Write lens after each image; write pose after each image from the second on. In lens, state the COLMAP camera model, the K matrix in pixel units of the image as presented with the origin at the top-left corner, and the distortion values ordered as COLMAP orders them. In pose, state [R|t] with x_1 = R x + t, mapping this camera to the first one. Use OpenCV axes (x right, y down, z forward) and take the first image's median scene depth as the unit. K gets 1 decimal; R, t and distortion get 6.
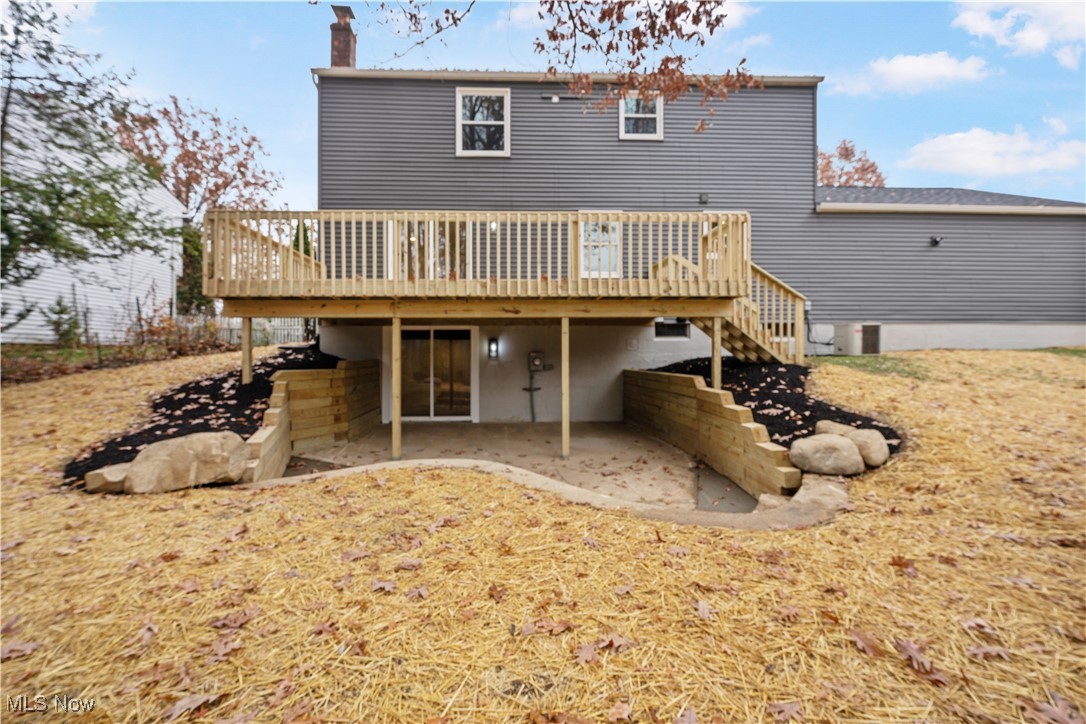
lens RADIAL K [[435.6, 0, 548.7], [0, 435.6, 376.2], [0, 0, 1]] dist [0.000683, -0.000176]
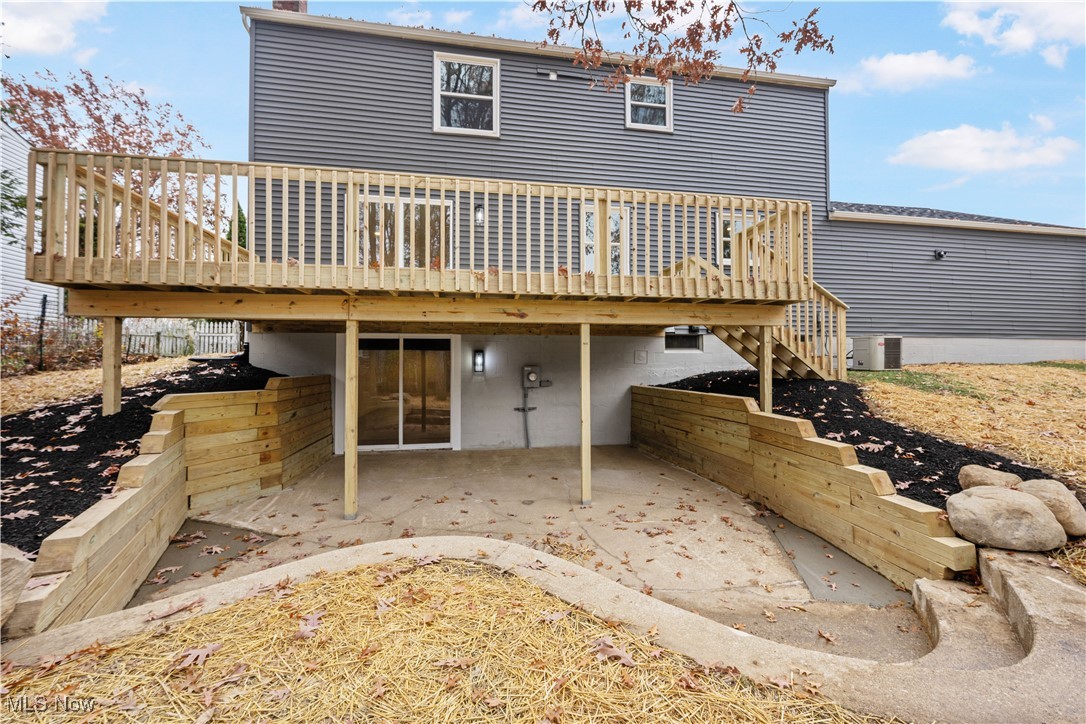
lens RADIAL K [[328.7, 0, 544.4], [0, 328.7, 366.9], [0, 0, 1]] dist [-0.000204, 0.000041]
pose [[0.985890, -0.003314, 0.167363, -0.119257], [0.008395, 0.999525, -0.029663, -0.036291], [-0.167185, 0.030649, 0.985449, 0.388435]]
